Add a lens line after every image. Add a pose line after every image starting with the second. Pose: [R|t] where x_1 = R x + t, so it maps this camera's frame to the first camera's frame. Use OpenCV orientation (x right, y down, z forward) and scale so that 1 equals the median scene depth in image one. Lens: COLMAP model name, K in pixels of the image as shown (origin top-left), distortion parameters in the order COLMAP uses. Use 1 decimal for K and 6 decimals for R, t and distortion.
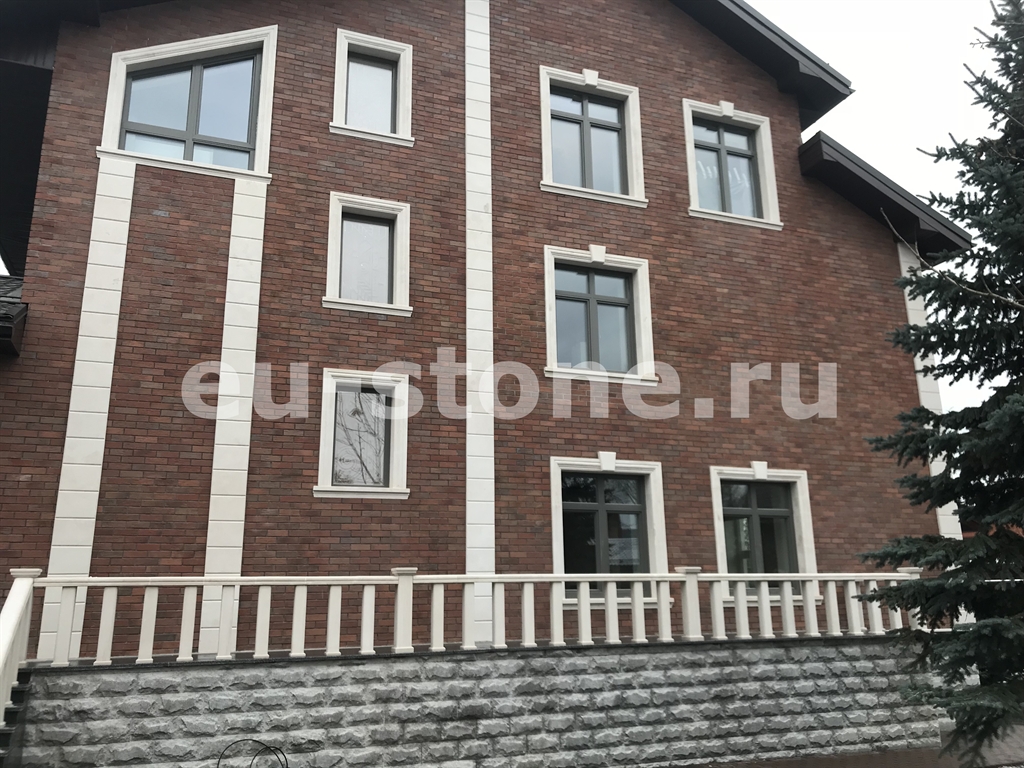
lens RADIAL K [[839.4, 0, 507.6], [0, 839.4, 385.8], [0, 0, 1]] dist [0.026718, -0.033547]
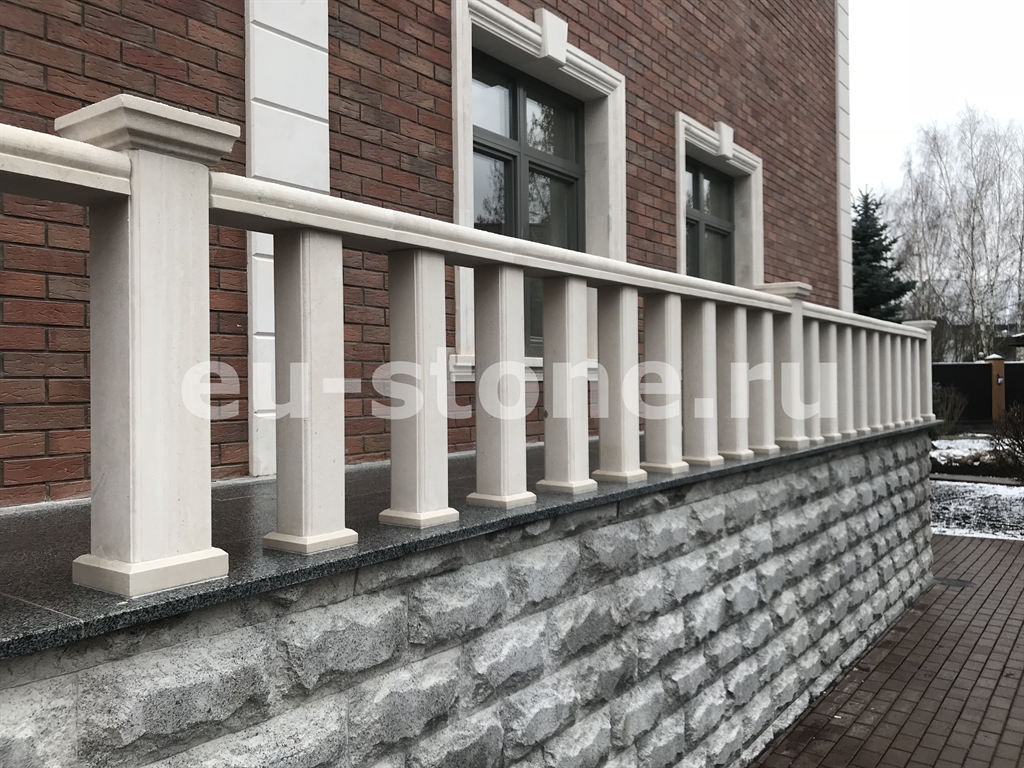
lens RADIAL K [[839.4, 0, 508.5], [0, 839.4, 380.0], [0, 0, 1]] dist [0.026718, -0.033547]
pose [[0.849245, 0.008538, 0.527930, -0.133826], [-0.131690, 0.971696, 0.196126, 0.198702], [-0.511313, -0.236082, 0.826332, 0.709922]]
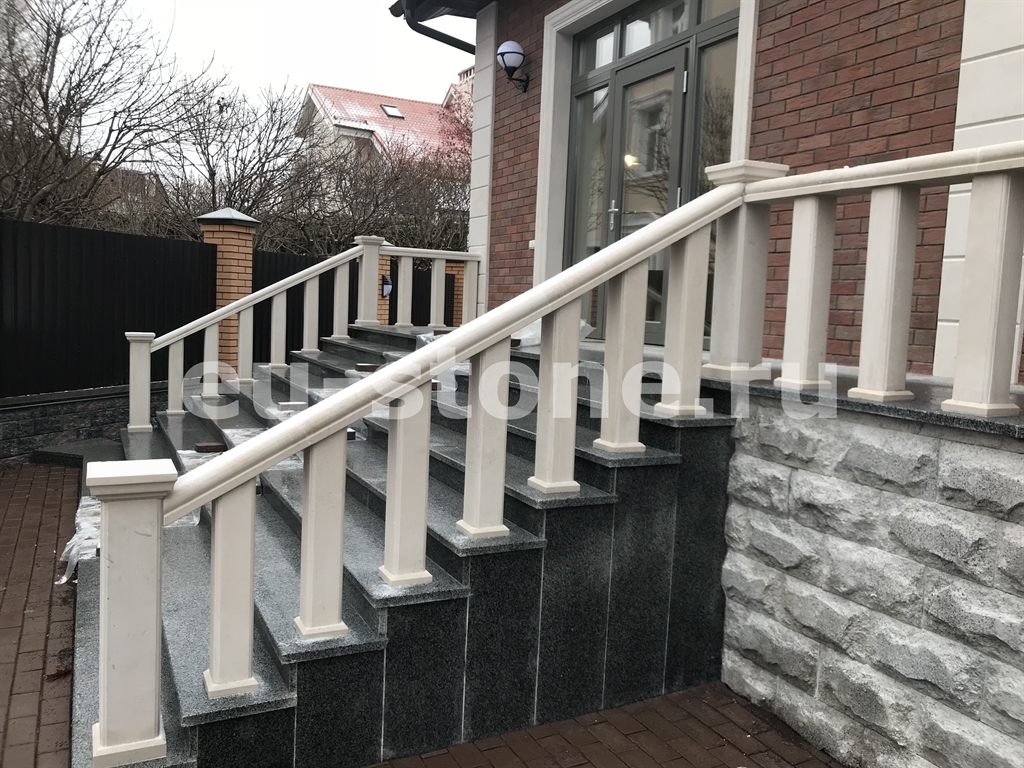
lens RADIAL K [[839.4, 0, 513.0], [0, 839.4, 374.5], [0, 0, 1]] dist [0.026718, -0.033547]
pose [[0.093992, 0.101522, -0.990383, -0.103142], [0.209913, 0.970402, 0.119396, 0.185312], [0.973192, -0.219117, 0.069900, 0.627208]]
